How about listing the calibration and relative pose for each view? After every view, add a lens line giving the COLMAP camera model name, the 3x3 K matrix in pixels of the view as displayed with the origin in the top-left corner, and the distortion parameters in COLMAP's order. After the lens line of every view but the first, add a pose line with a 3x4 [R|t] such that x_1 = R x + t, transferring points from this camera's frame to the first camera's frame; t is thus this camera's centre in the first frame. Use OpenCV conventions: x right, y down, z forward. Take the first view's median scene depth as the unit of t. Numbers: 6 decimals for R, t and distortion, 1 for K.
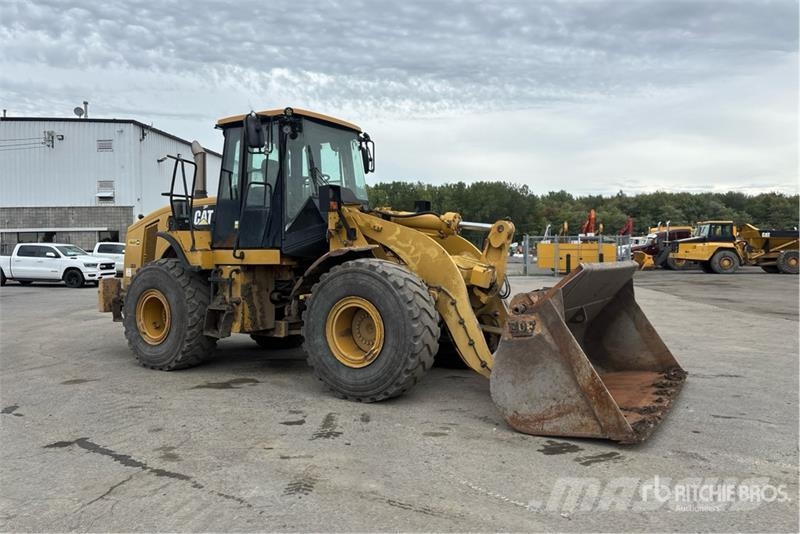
lens RADIAL K [[603.0, 0, 407.0], [0, 603.0, 279.7], [0, 0, 1]] dist [0.095275, -0.137450]
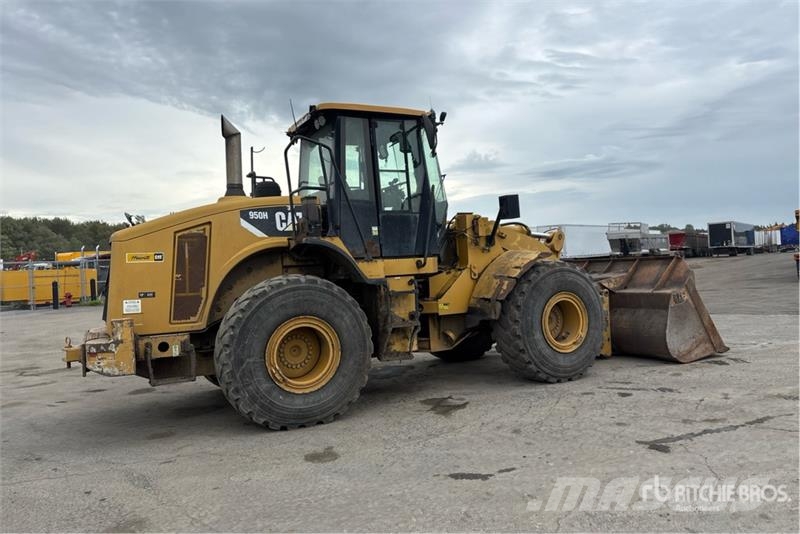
lens RADIAL K [[603.0, 0, 407.0], [0, 603.0, 279.7], [0, 0, 1]] dist [0.095275, -0.137450]
pose [[0.498435, -0.046941, 0.865655, -0.969896], [0.085951, 0.996289, 0.004536, -0.020378], [-0.862656, 0.072143, 0.500620, 0.516021]]
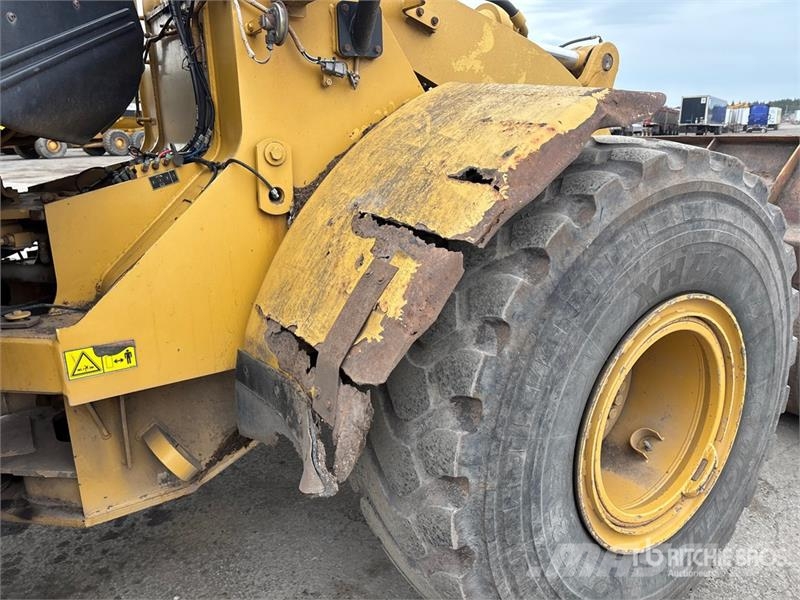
lens RADIAL K [[606.5, 0, 393.0], [0, 606.5, 290.8], [0, 0, 1]] dist [0.060033, -0.070959]
pose [[0.444820, -0.232204, 0.864995, -0.272090], [0.051387, 0.970832, 0.234190, -0.029309], [-0.894145, -0.059723, 0.443778, 0.767455]]
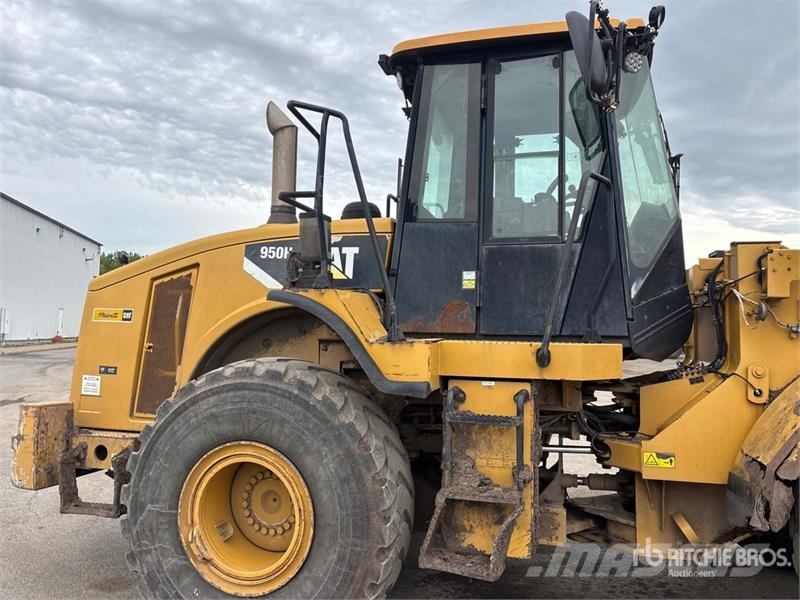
lens RADIAL K [[604.6, 0, 400.0], [0, 604.6, 300.0], [0, 0, 1]] dist [0.066862, -0.087142]
pose [[0.949884, 0.031866, 0.310974, -0.439995], [-0.002948, 0.995660, -0.093021, -0.036409], [-0.312588, 0.087443, 0.945855, 0.597380]]
